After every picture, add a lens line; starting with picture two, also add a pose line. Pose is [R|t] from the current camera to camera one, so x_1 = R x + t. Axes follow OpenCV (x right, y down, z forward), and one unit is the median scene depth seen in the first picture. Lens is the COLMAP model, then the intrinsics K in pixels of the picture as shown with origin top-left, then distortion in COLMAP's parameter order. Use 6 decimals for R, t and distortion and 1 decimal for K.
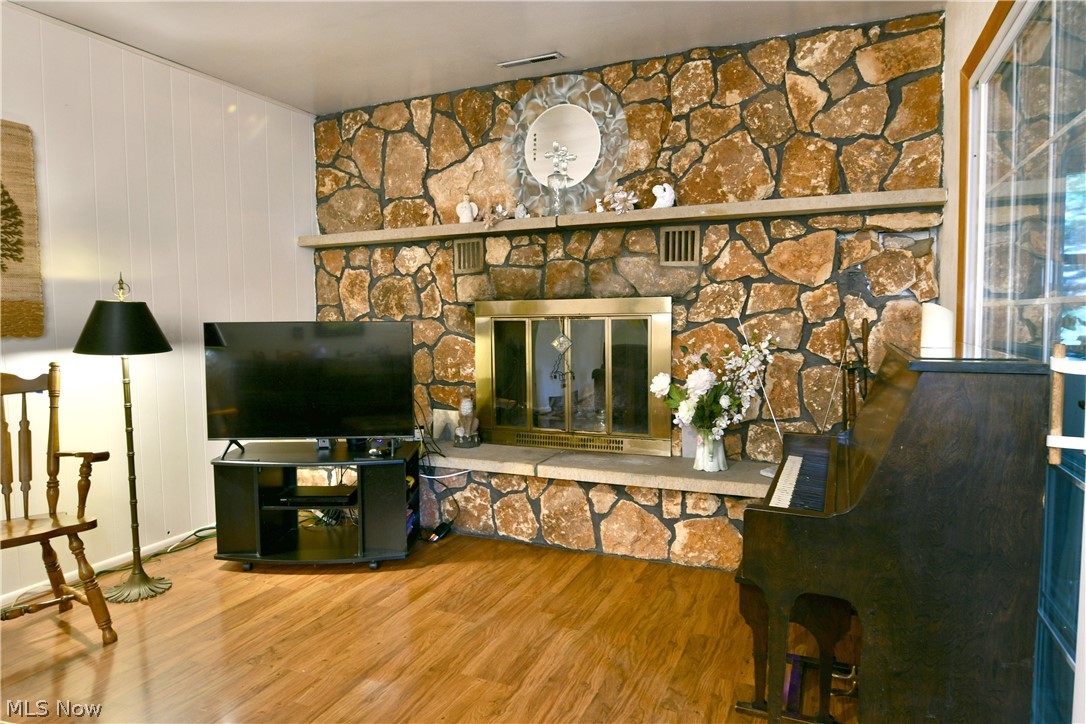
lens RADIAL K [[676.5, 0, 534.3], [0, 676.5, 361.0], [0, 0, 1]] dist [-0.015271, -0.003947]
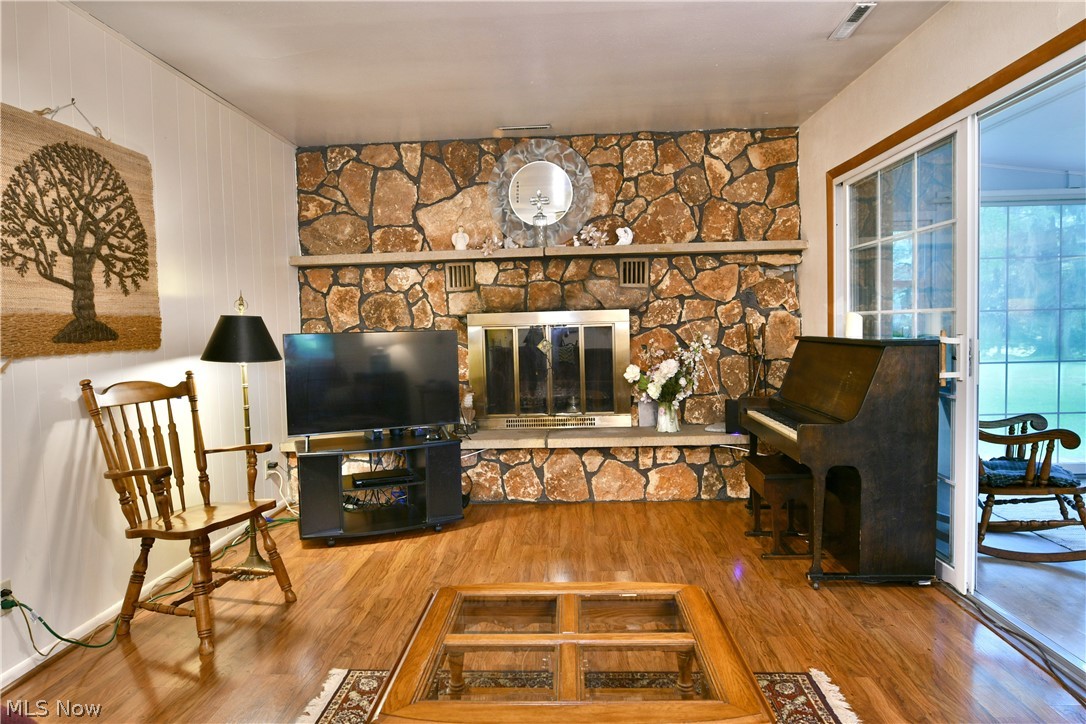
lens RADIAL K [[676.5, 0, 546.9], [0, 676.5, 361.5], [0, 0, 1]] dist [-0.015271, -0.003947]
pose [[0.929306, -0.033569, 0.367781, -0.476326], [0.039869, 0.999159, -0.009543, 0.017529], [-0.367152, 0.023532, 0.929863, -0.217256]]
